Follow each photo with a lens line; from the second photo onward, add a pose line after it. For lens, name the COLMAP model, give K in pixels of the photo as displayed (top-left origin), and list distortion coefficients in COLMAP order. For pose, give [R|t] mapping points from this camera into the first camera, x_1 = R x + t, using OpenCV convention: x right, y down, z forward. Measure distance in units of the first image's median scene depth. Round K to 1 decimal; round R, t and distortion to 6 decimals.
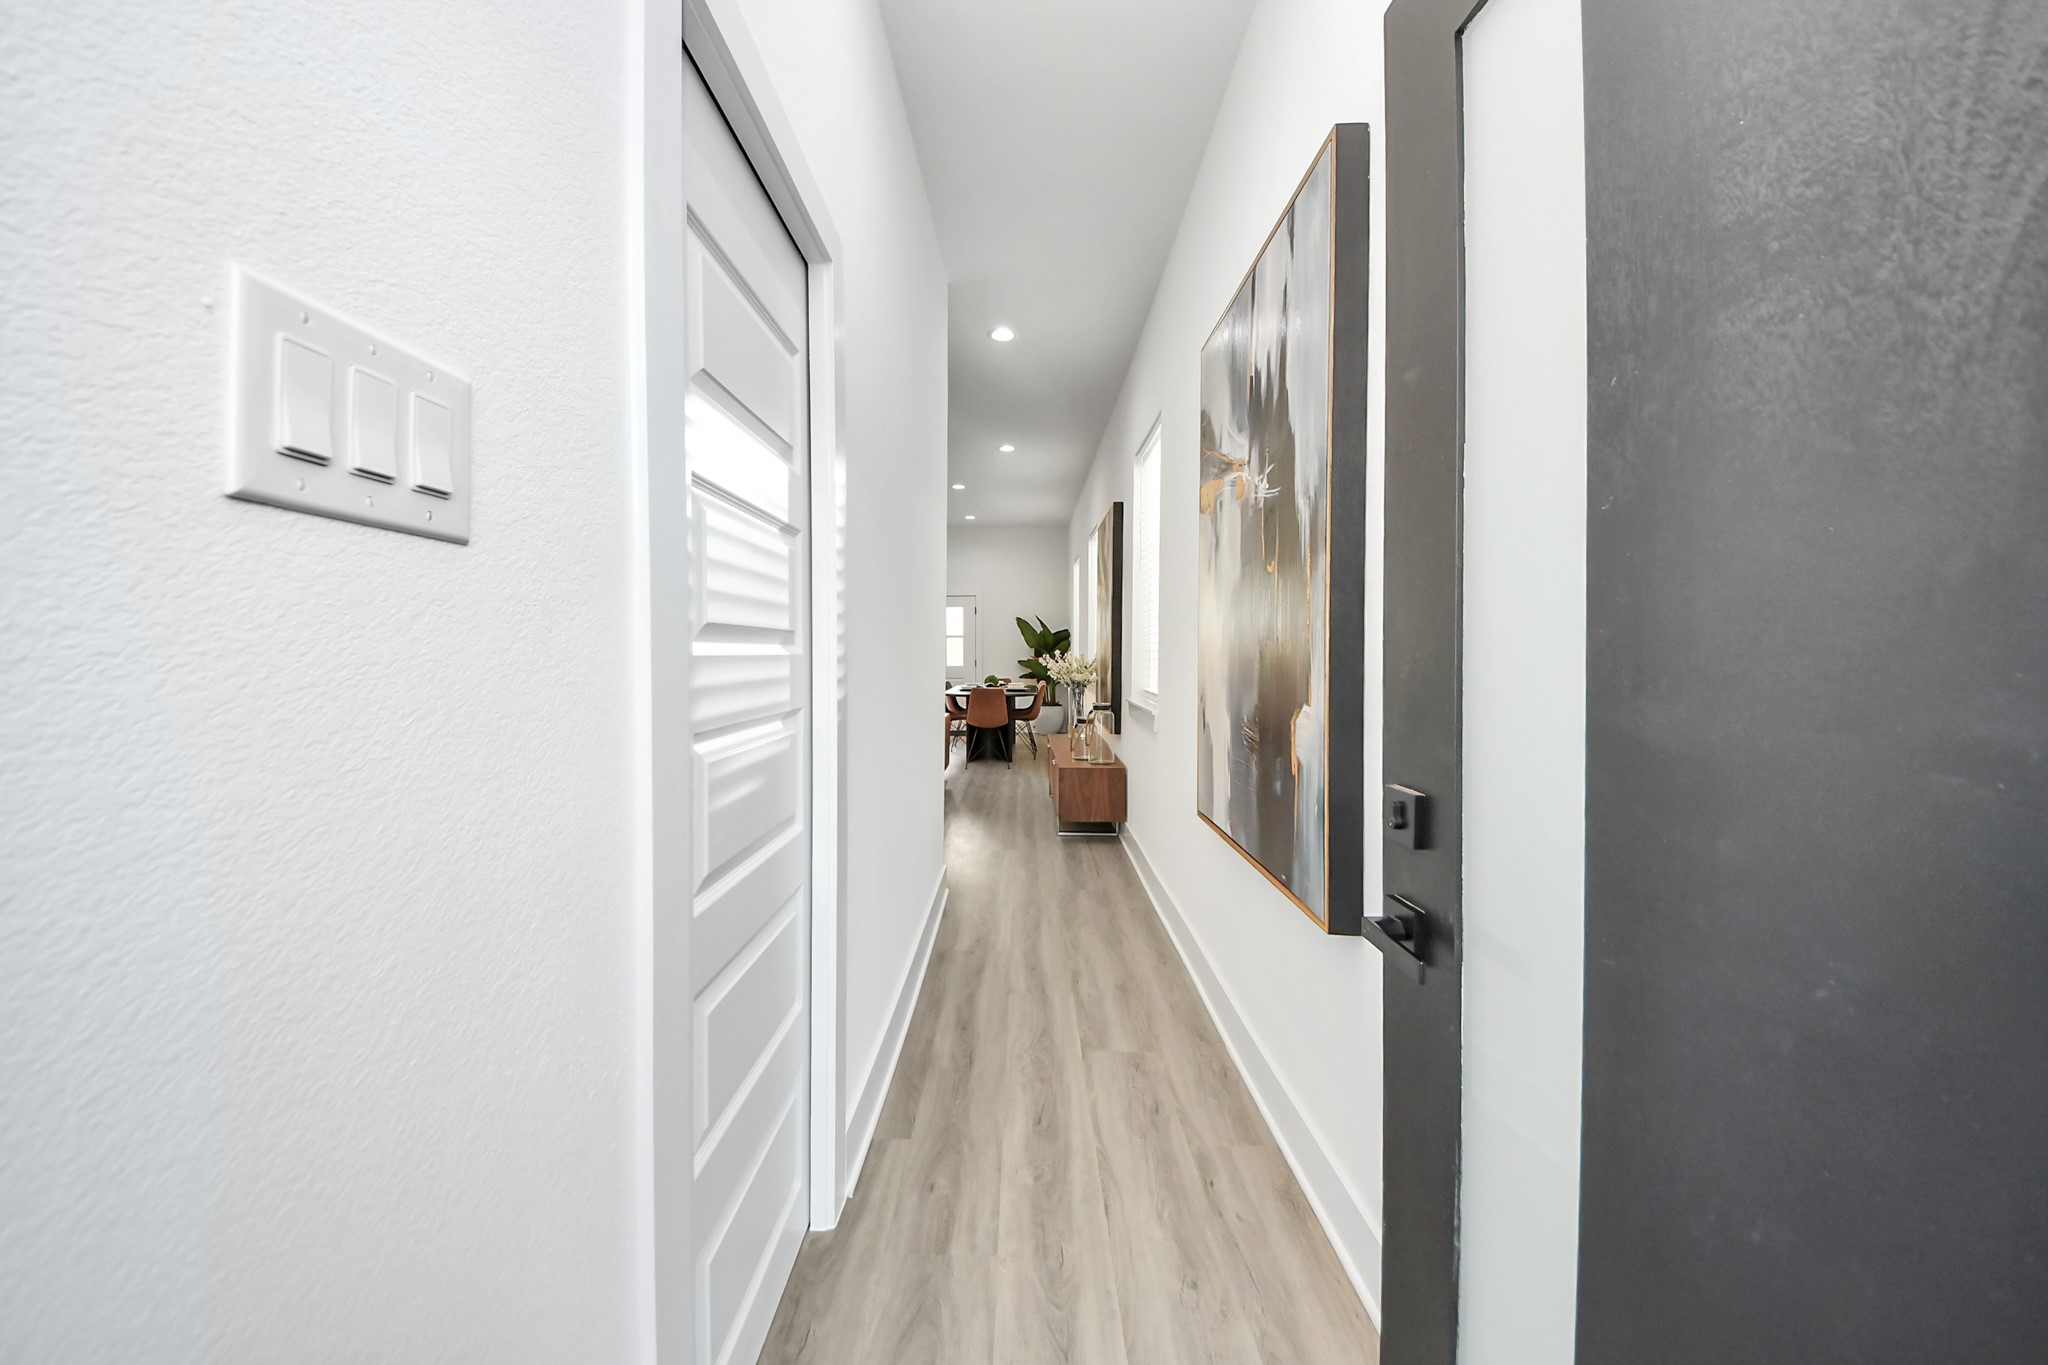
lens RADIAL K [[743.9, 0, 1022.7], [0, 743.9, 667.3], [0, 0, 1]] dist [0.001907, 0.000107]
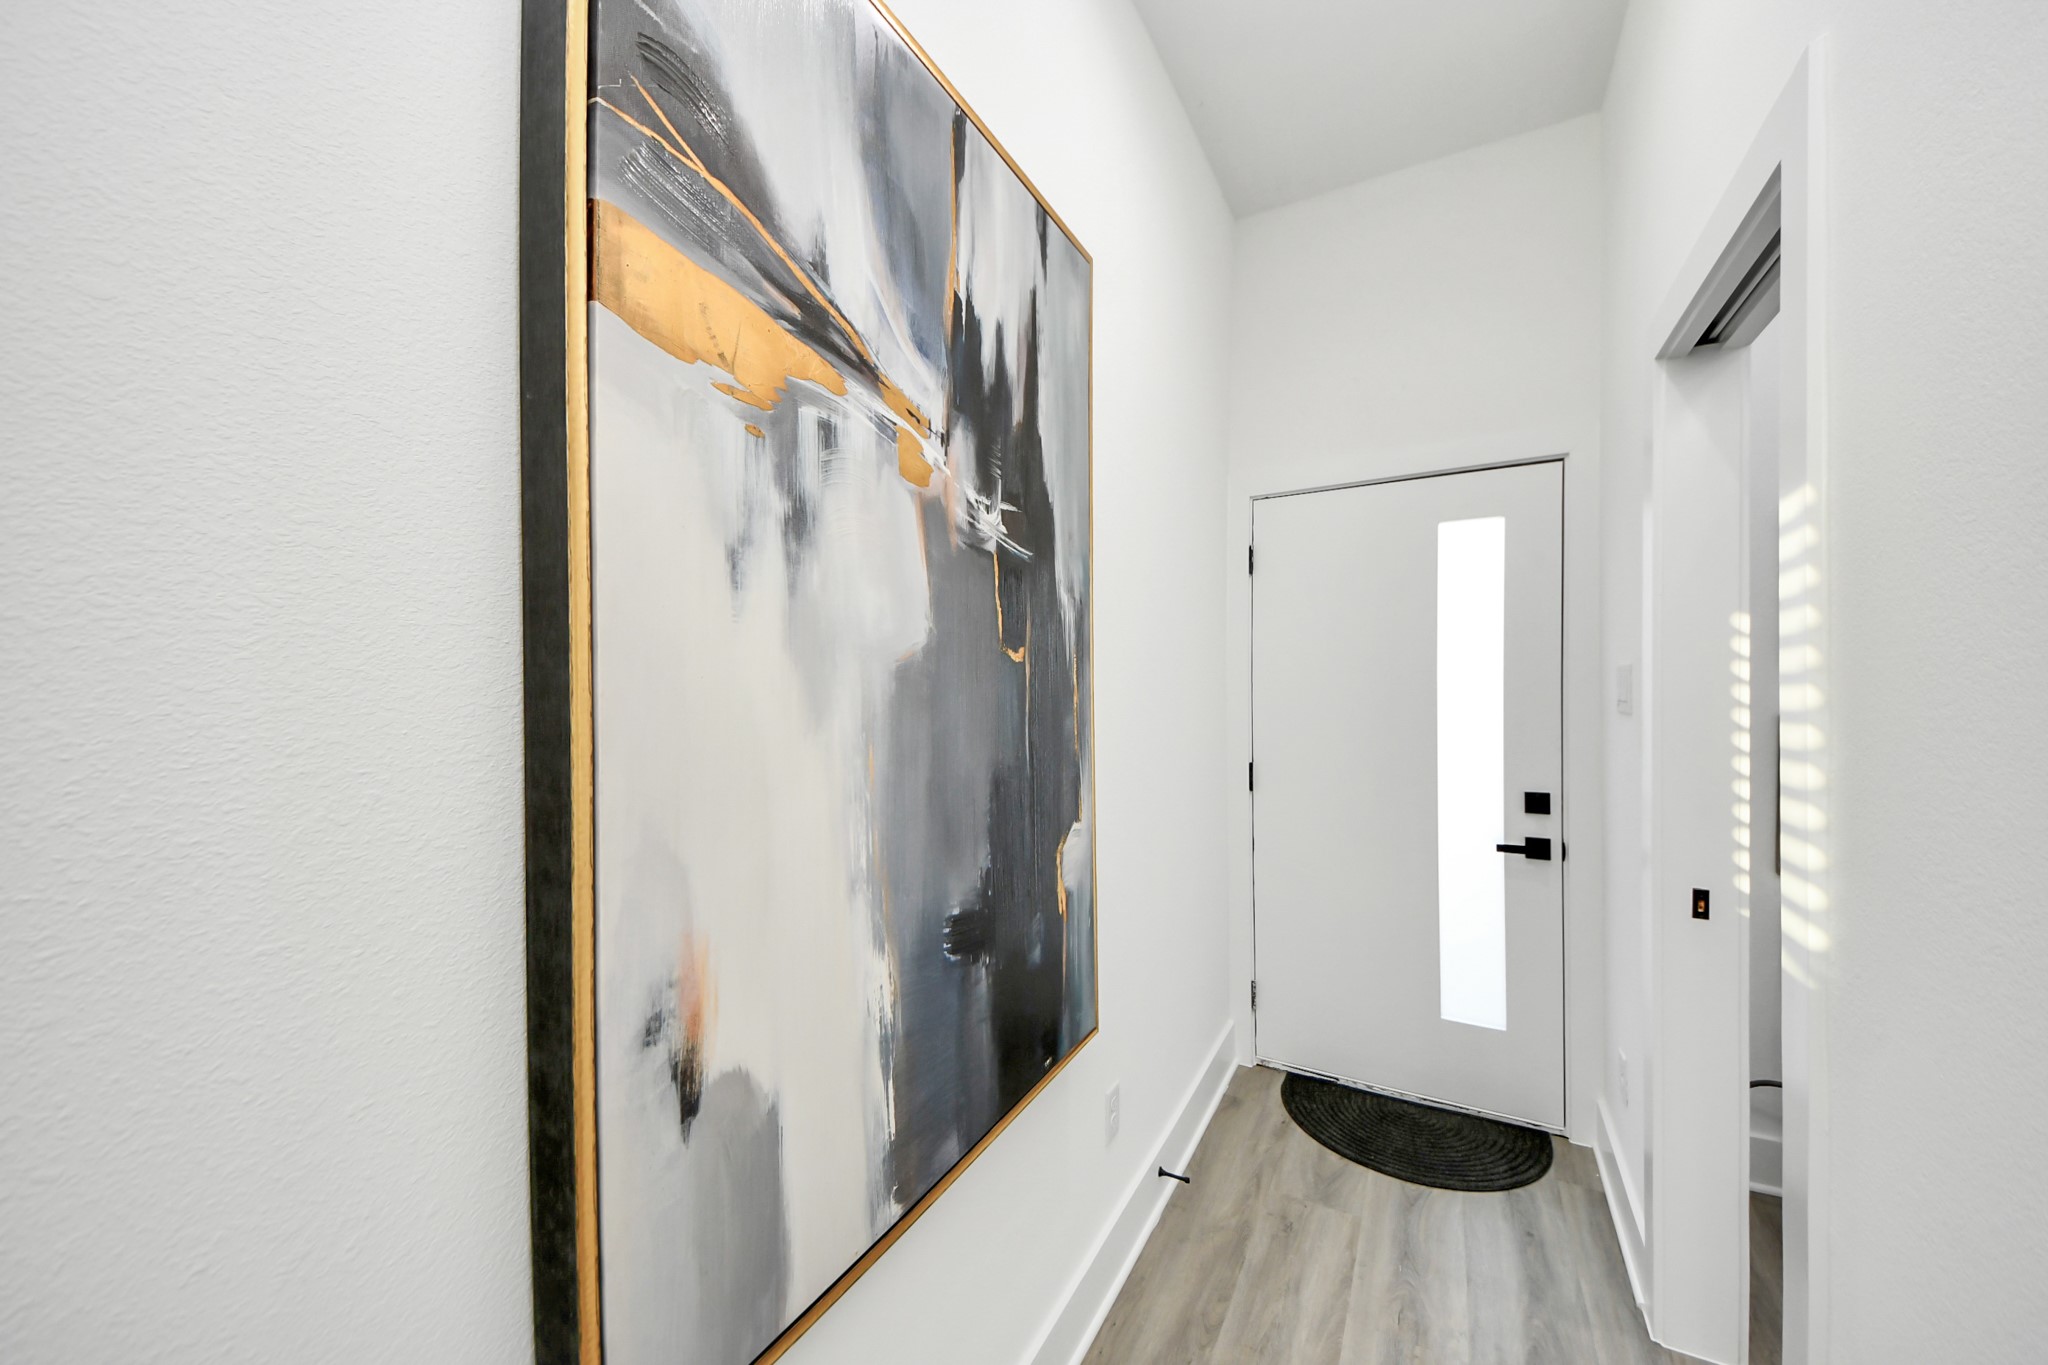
lens RADIAL K [[743.9, 0, 1017.8], [0, 743.9, 689.1], [0, 0, 1]] dist [0.001907, 0.000107]
pose [[-0.868673, 0.016897, 0.495097, -0.016211], [0.022592, 0.999730, 0.005521, -0.138861], [-0.494870, 0.015981, -0.868820, 2.115043]]
